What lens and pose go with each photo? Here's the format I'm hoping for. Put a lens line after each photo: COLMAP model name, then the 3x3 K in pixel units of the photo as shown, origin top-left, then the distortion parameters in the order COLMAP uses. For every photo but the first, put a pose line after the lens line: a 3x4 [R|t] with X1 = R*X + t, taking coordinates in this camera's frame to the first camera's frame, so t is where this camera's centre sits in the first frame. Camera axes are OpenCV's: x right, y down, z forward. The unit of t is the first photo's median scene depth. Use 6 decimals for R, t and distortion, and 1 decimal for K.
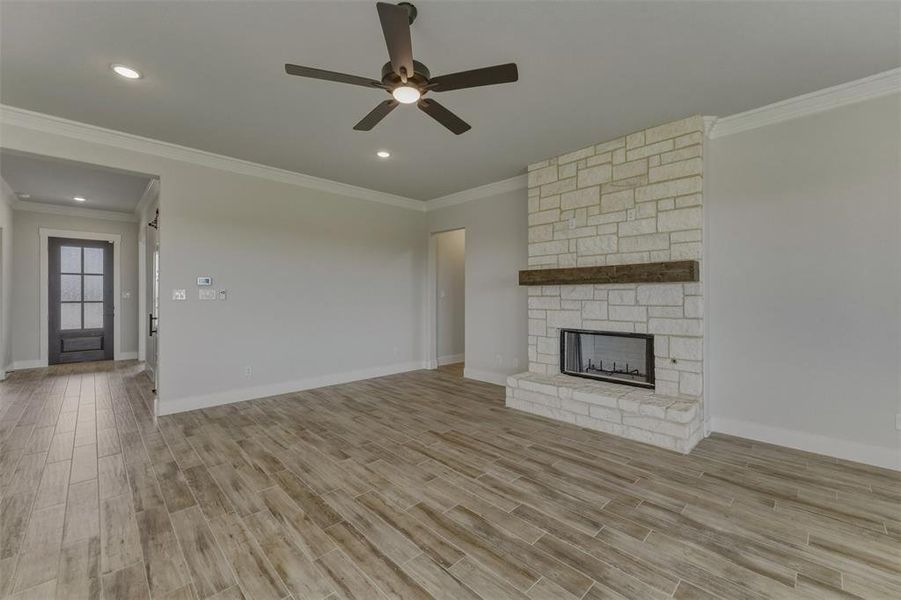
lens RADIAL K [[365.1, 0, 454.0], [0, 365.1, 298.0], [0, 0, 1]] dist [-0.001095, 0.000055]
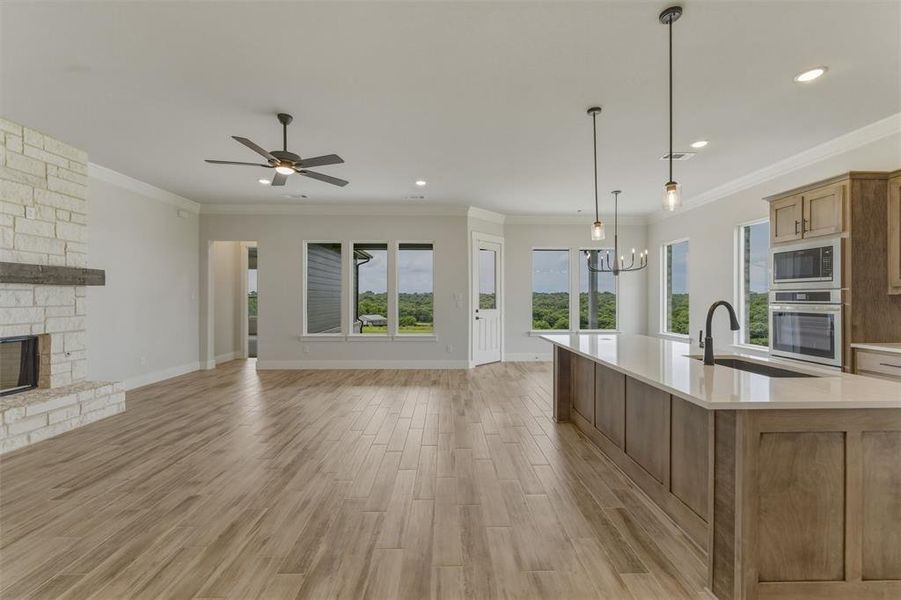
lens RADIAL K [[365.1, 0, 454.0], [0, 365.1, 298.0], [0, 0, 1]] dist [-0.001095, 0.000055]
pose [[-0.728254, -0.000207, 0.685307, -1.048459], [0.002740, 0.999991, 0.003213, -0.002567], [-0.685302, 0.004217, -0.728247, 0.986088]]
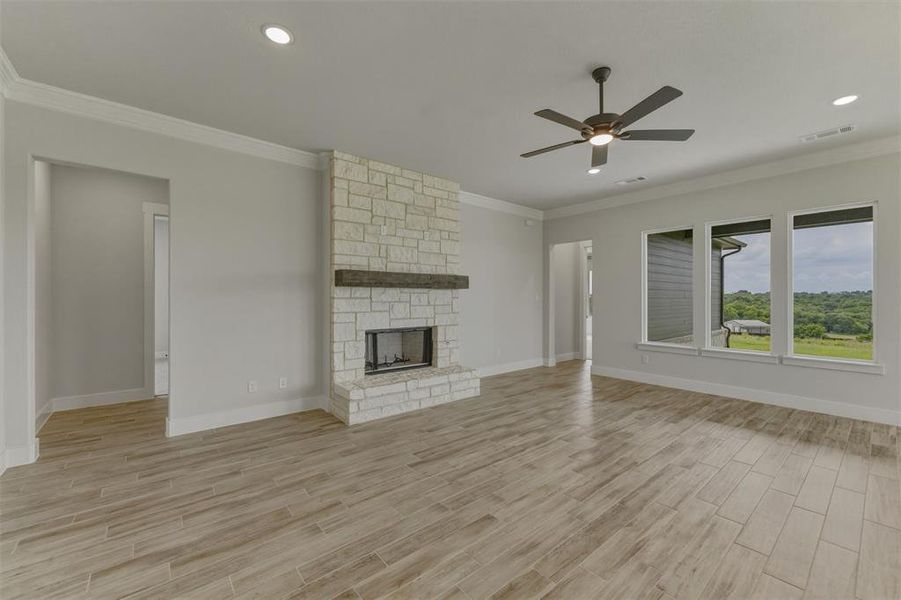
lens RADIAL K [[365.1, 0, 454.0], [0, 365.1, 298.0], [0, 0, 1]] dist [-0.001095, 0.000055]
pose [[0.082422, 0.001910, 0.996596, -0.856674], [0.003837, 0.999990, -0.002234, -0.002533], [-0.996590, 0.004009, 0.082414, 0.837617]]
